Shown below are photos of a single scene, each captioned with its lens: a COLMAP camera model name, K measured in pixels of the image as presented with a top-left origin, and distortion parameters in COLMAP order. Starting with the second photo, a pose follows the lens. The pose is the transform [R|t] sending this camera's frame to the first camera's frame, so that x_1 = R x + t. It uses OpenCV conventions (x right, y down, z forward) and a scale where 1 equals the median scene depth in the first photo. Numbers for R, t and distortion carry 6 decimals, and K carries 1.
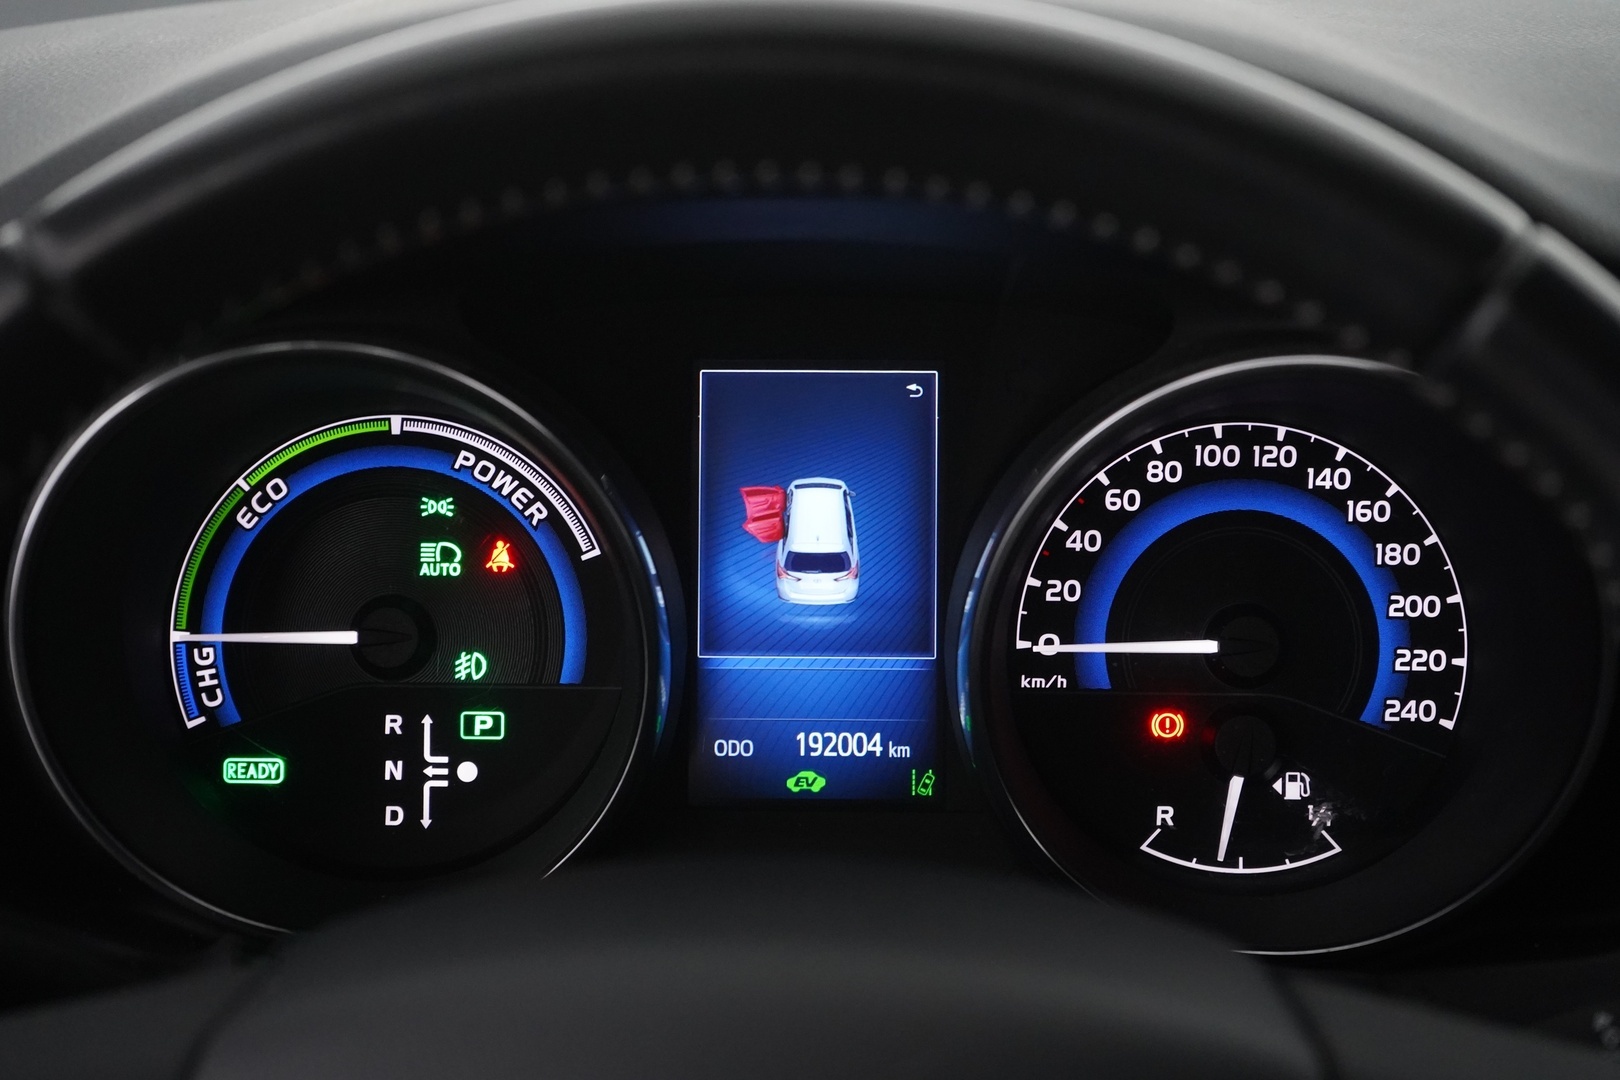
lens RADIAL K [[3415.2, 0, 810.0], [0, 3415.2, 540.0], [0, 0, 1]] dist [-0.096811, -0.234165]
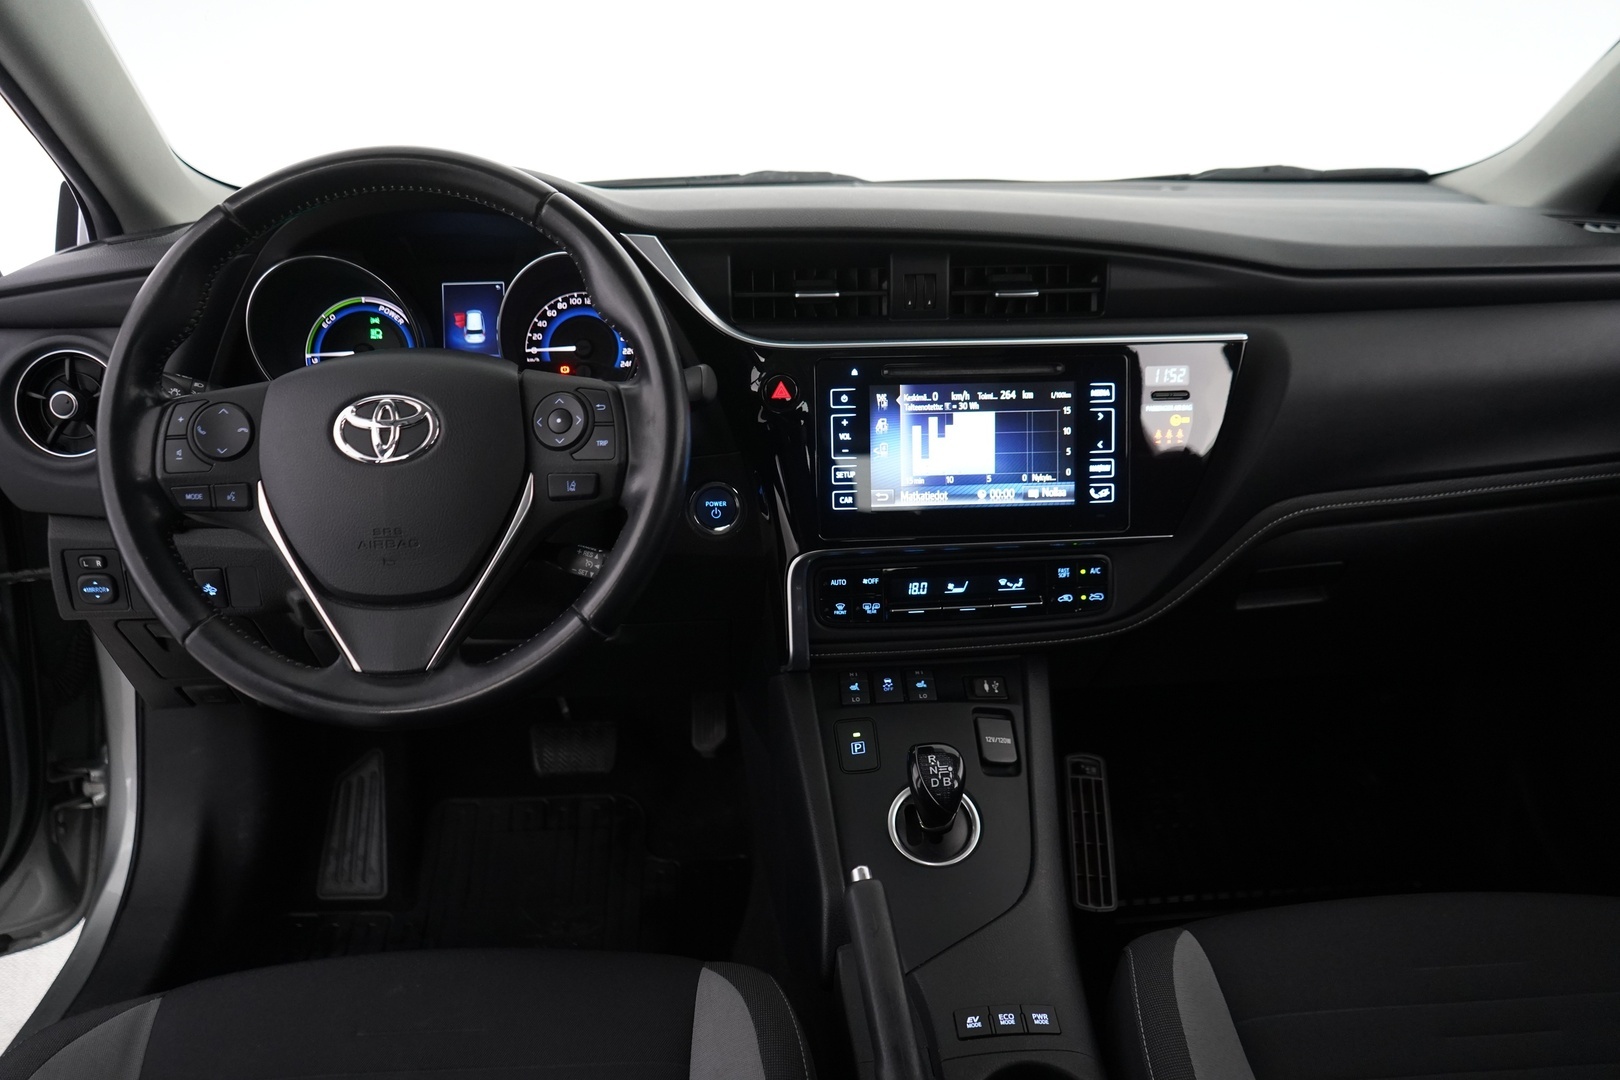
lens RADIAL K [[1312.2, 0, 810.0], [0, 1312.2, 540.0], [0, 0, 1]] dist [-0.000073, -0.002494]
pose [[0.996864, -0.040039, 0.068250, 0.274926], [0.040057, 0.999197, 0.001109, 0.260128], [-0.068240, 0.001628, 0.997668, -0.531037]]
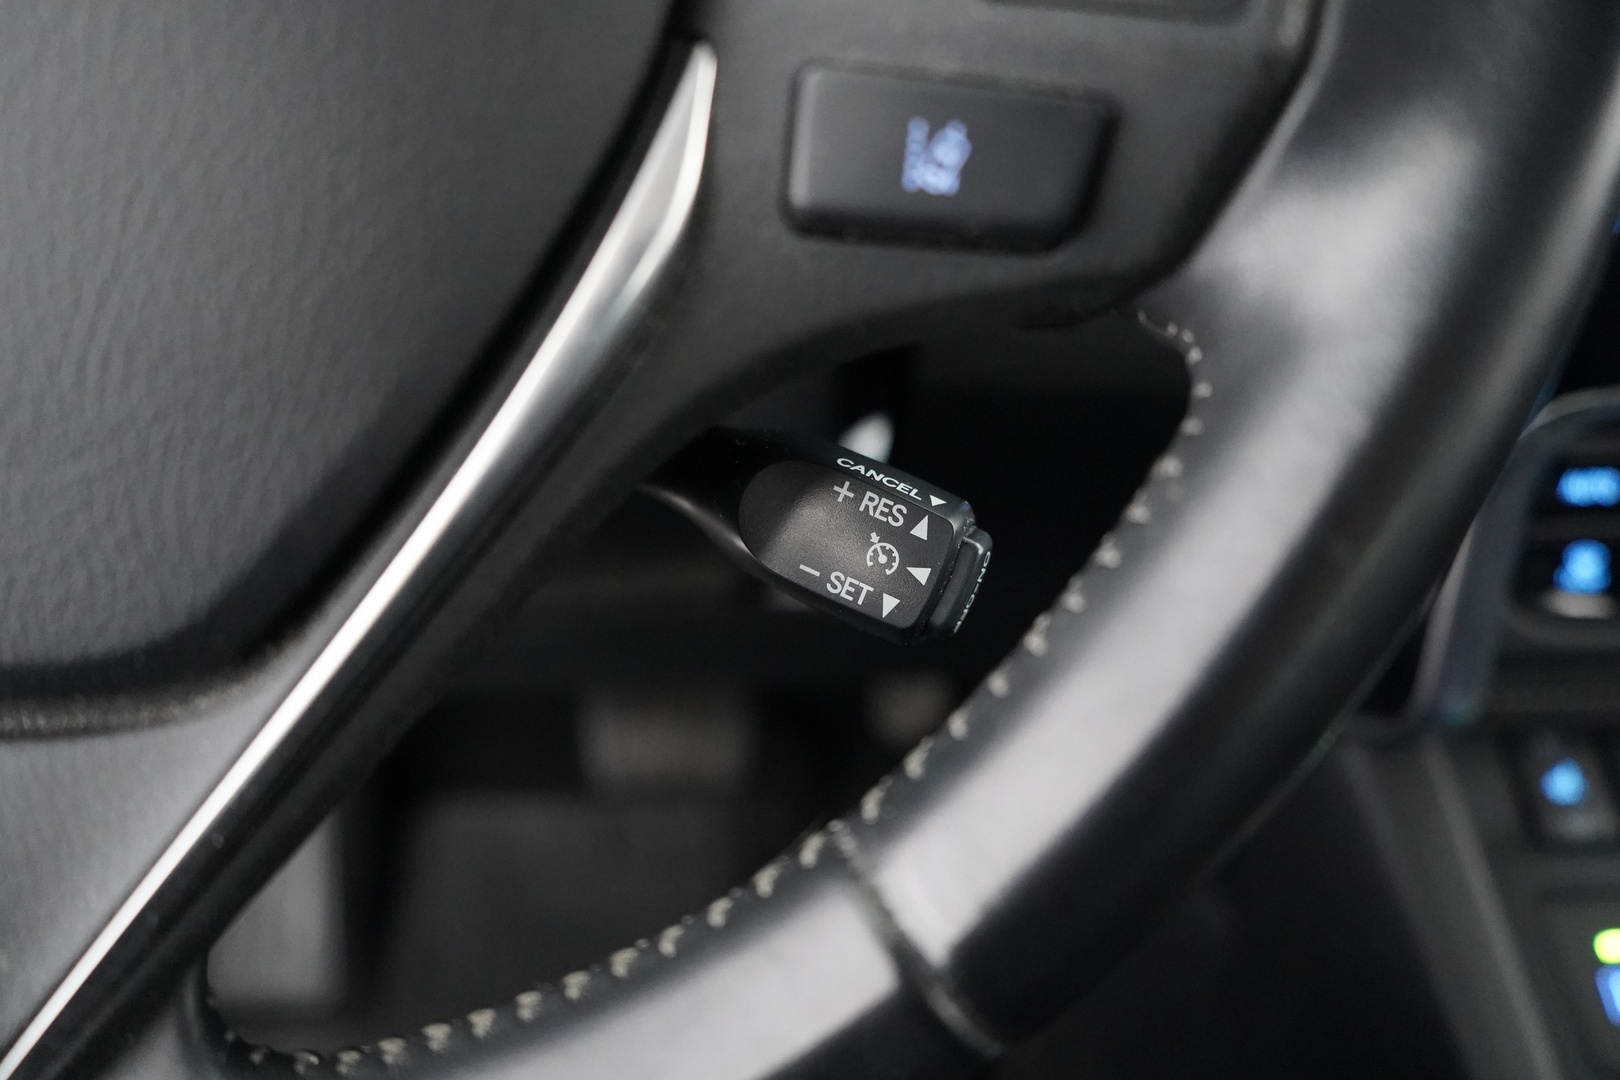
lens RADIAL K [[1312.2, 0, 810.0], [0, 1312.2, 540.0], [0, 0, 1]] dist [-0.000073, -0.002494]
pose [[0.994164, 0.094007, 0.052914, 0.121842], [-0.100832, 0.984120, 0.146083, 0.234323], [-0.038341, -0.150566, 0.987856, 0.447332]]
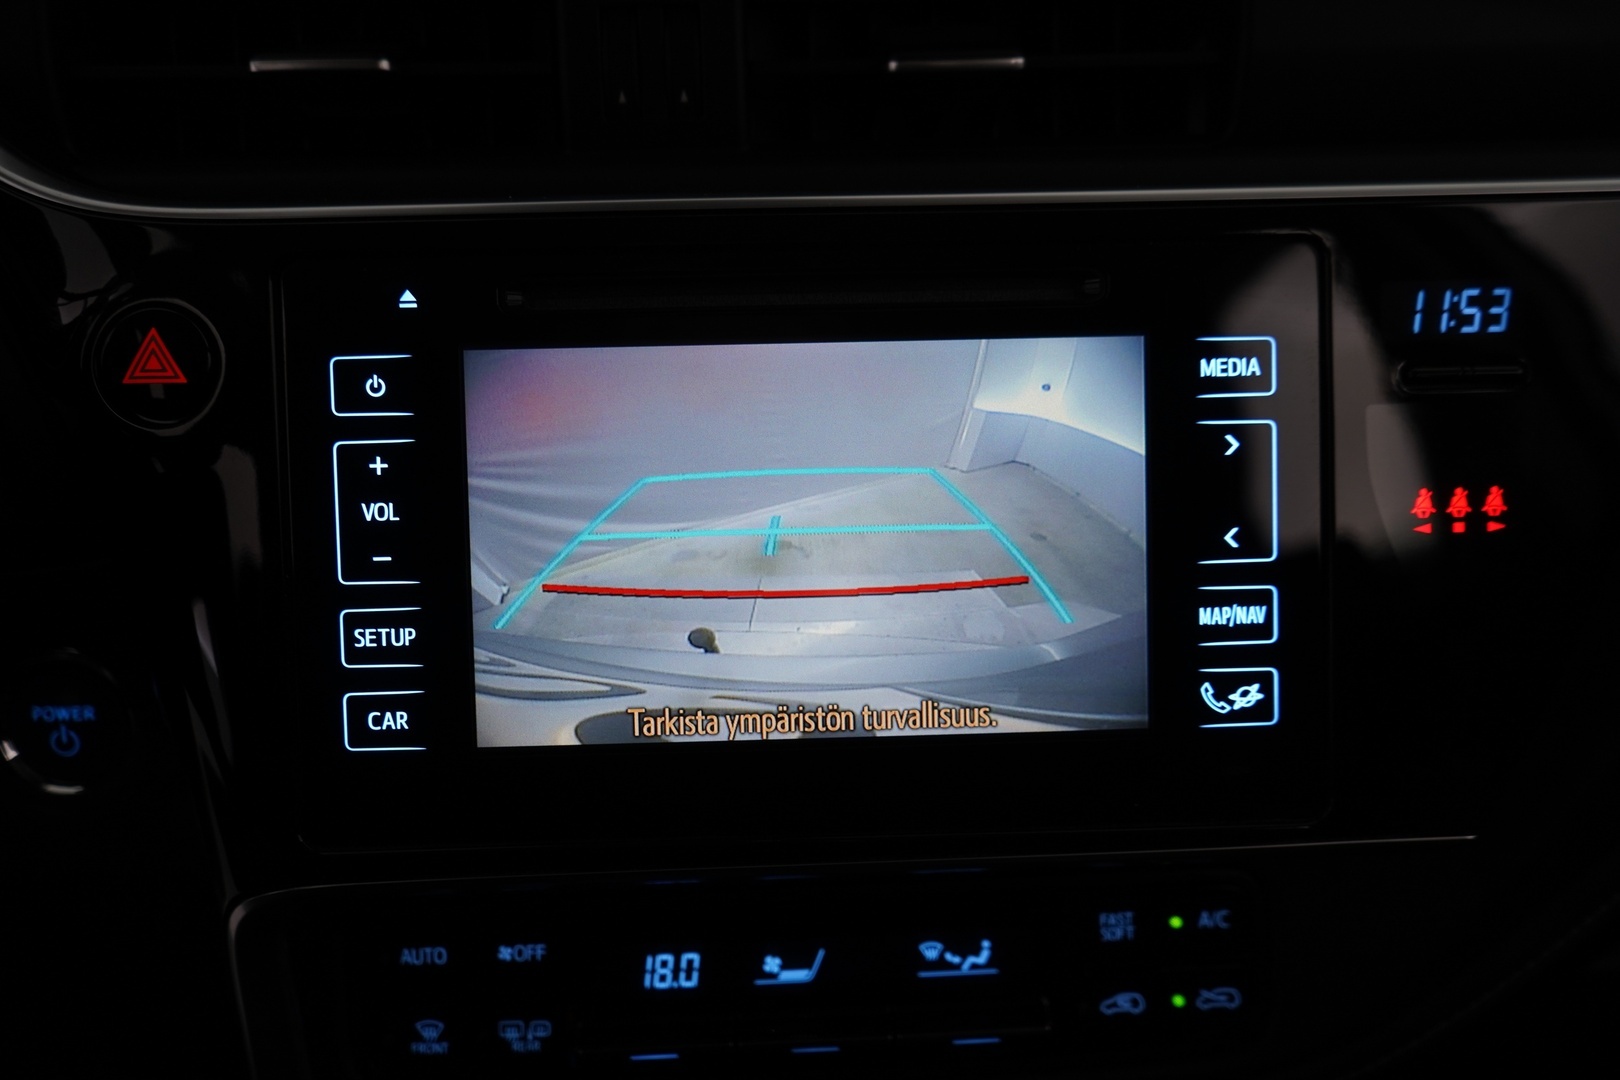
lens RADIAL K [[1312.2, 0, 810.0], [0, 1312.2, 540.0], [0, 0, 1]] dist [-0.000073, -0.002494]
pose [[0.998884, -0.035938, 0.030638, 0.529849], [0.037813, 0.997298, -0.062990, 0.195675], [-0.028292, 0.064079, 0.997544, 0.410520]]
